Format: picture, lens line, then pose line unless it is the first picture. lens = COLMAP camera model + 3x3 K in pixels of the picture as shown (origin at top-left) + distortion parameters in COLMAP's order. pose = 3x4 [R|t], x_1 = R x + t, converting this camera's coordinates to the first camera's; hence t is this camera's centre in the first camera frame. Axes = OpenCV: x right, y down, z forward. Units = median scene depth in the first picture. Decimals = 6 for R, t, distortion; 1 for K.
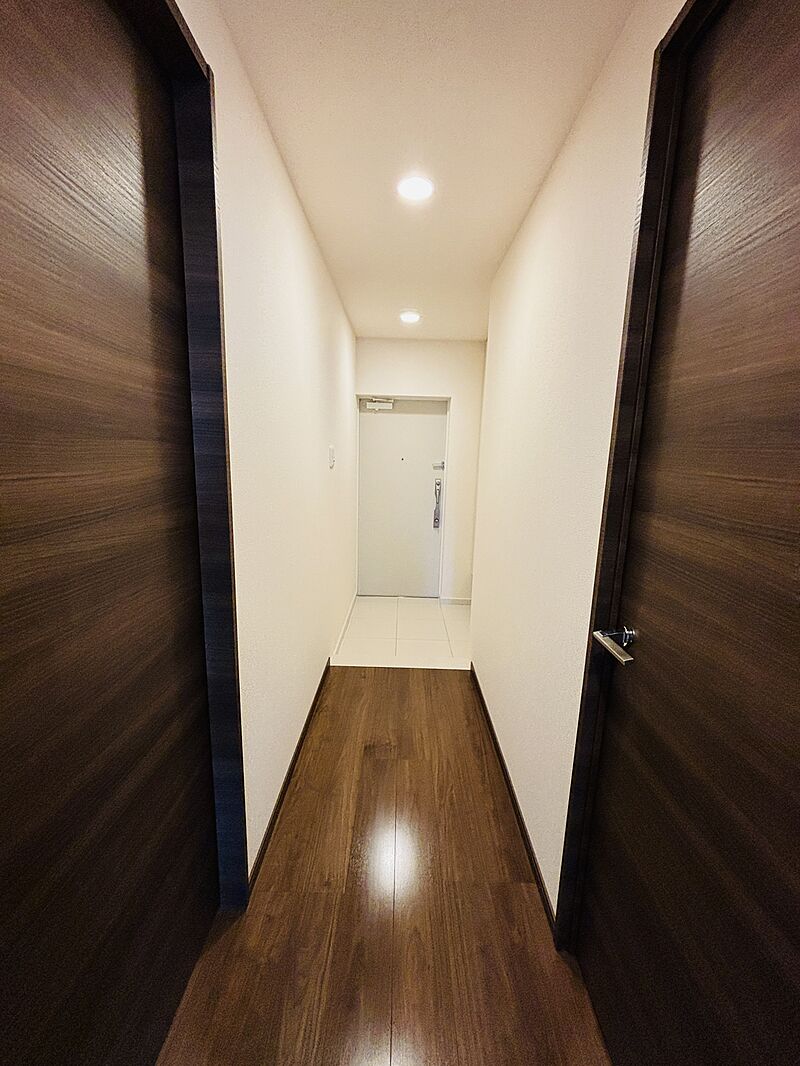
lens RADIAL K [[424.4, 0, 400.0], [0, 424.4, 533.0], [0, 0, 1]] dist [-0.009807, -0.000006]
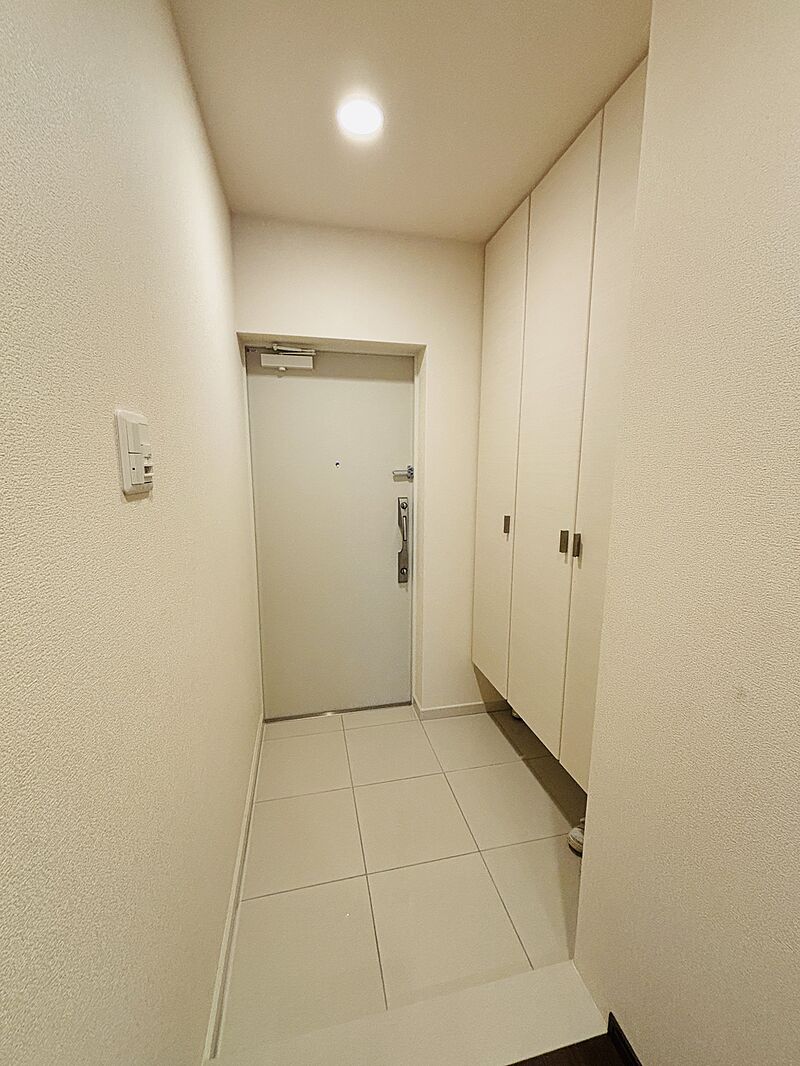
lens RADIAL K [[424.4, 0, 400.0], [0, 424.4, 533.0], [0, 0, 1]] dist [-0.009807, -0.000006]
pose [[0.973586, -0.062874, 0.219495, -0.040791], [0.066912, 0.997698, -0.011007, -0.077272], [-0.218297, 0.025403, 0.975552, 0.469341]]
